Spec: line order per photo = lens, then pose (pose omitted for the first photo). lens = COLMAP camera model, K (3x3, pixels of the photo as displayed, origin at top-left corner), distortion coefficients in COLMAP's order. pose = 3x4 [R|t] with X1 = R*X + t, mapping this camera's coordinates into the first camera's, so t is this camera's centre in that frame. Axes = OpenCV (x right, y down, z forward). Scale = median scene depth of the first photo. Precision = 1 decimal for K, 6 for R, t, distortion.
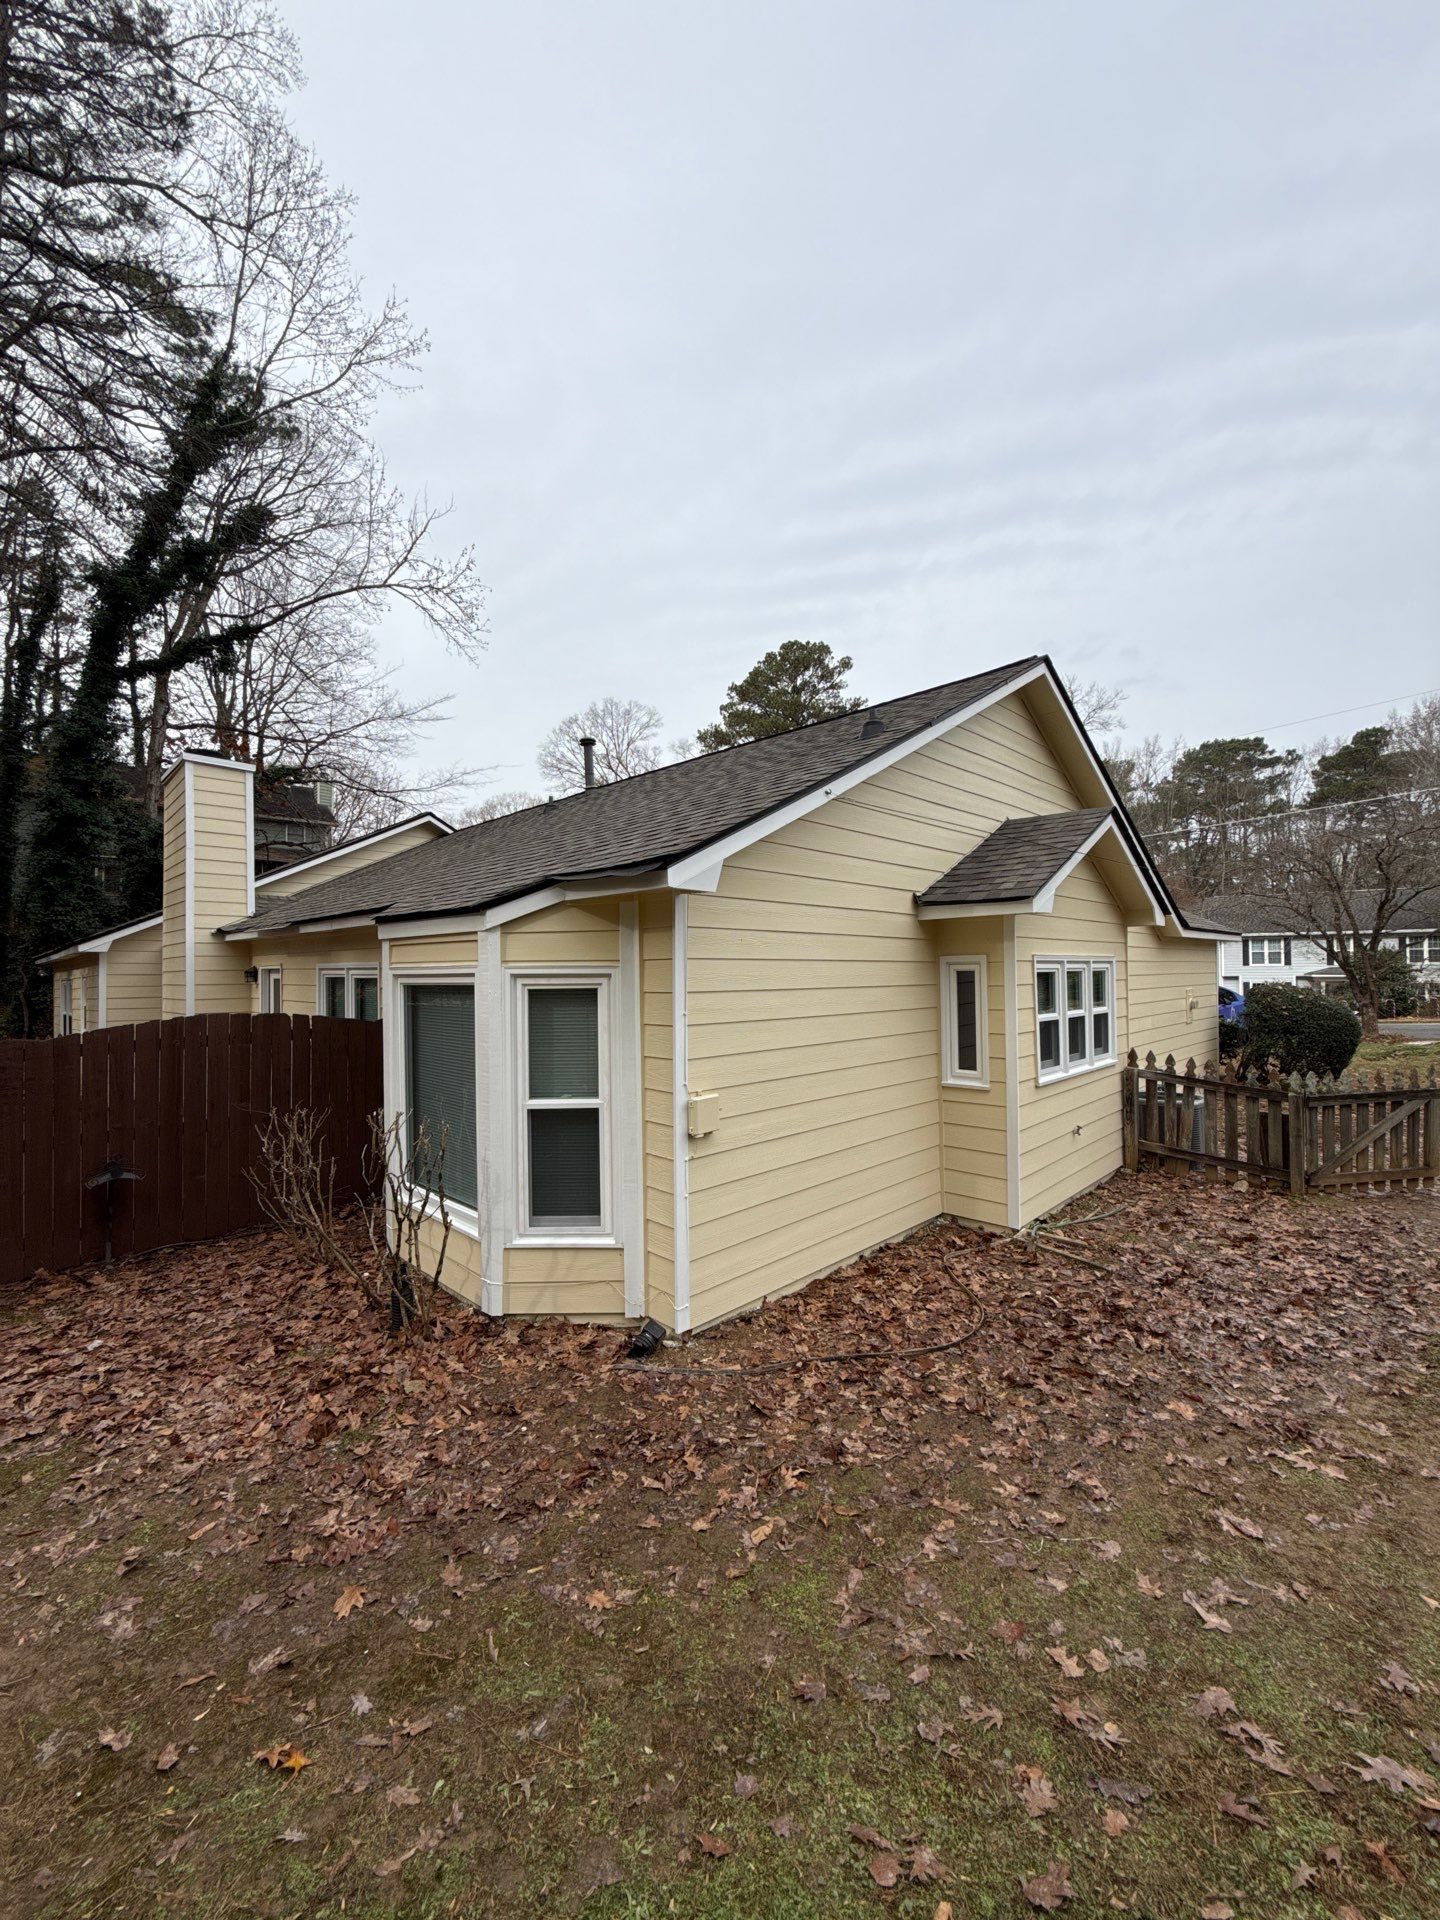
lens RADIAL K [[752.1, 0, 716.1], [0, 752.1, 960.8], [0, 0, 1]] dist [-0.003464, -0.000478]
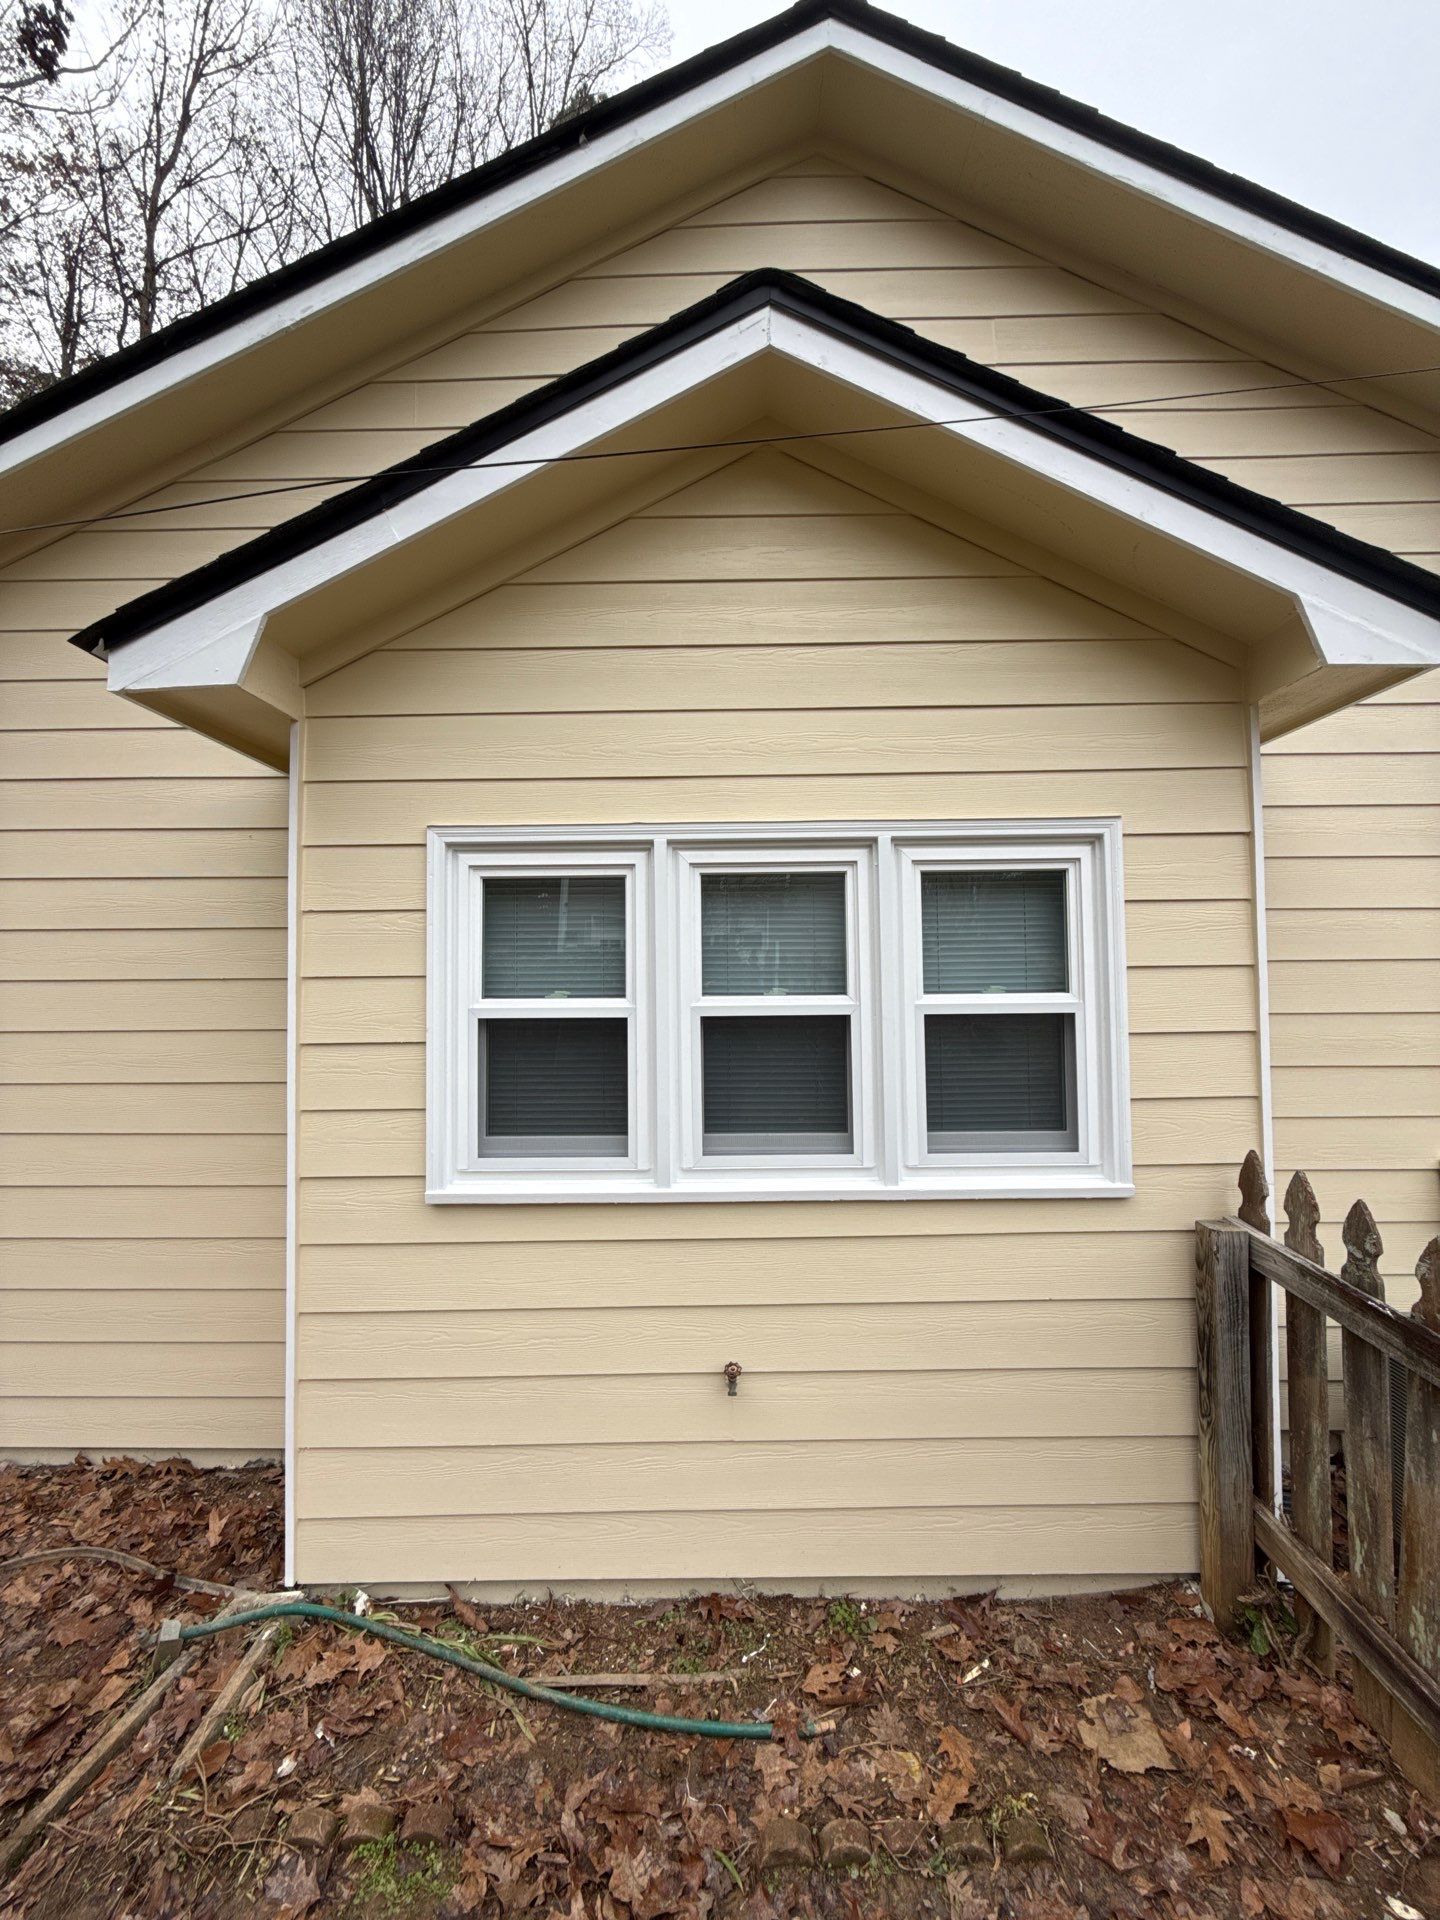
lens RADIAL K [[784.4, 0, 721.6], [0, 784.4, 953.7], [0, 0, 1]] dist [0.004324, 0.000075]
pose [[0.697331, -0.010283, -0.716675, 0.477798], [0.016292, 0.999866, 0.001505, 0.033713], [0.716564, -0.012726, 0.697405, 0.518438]]
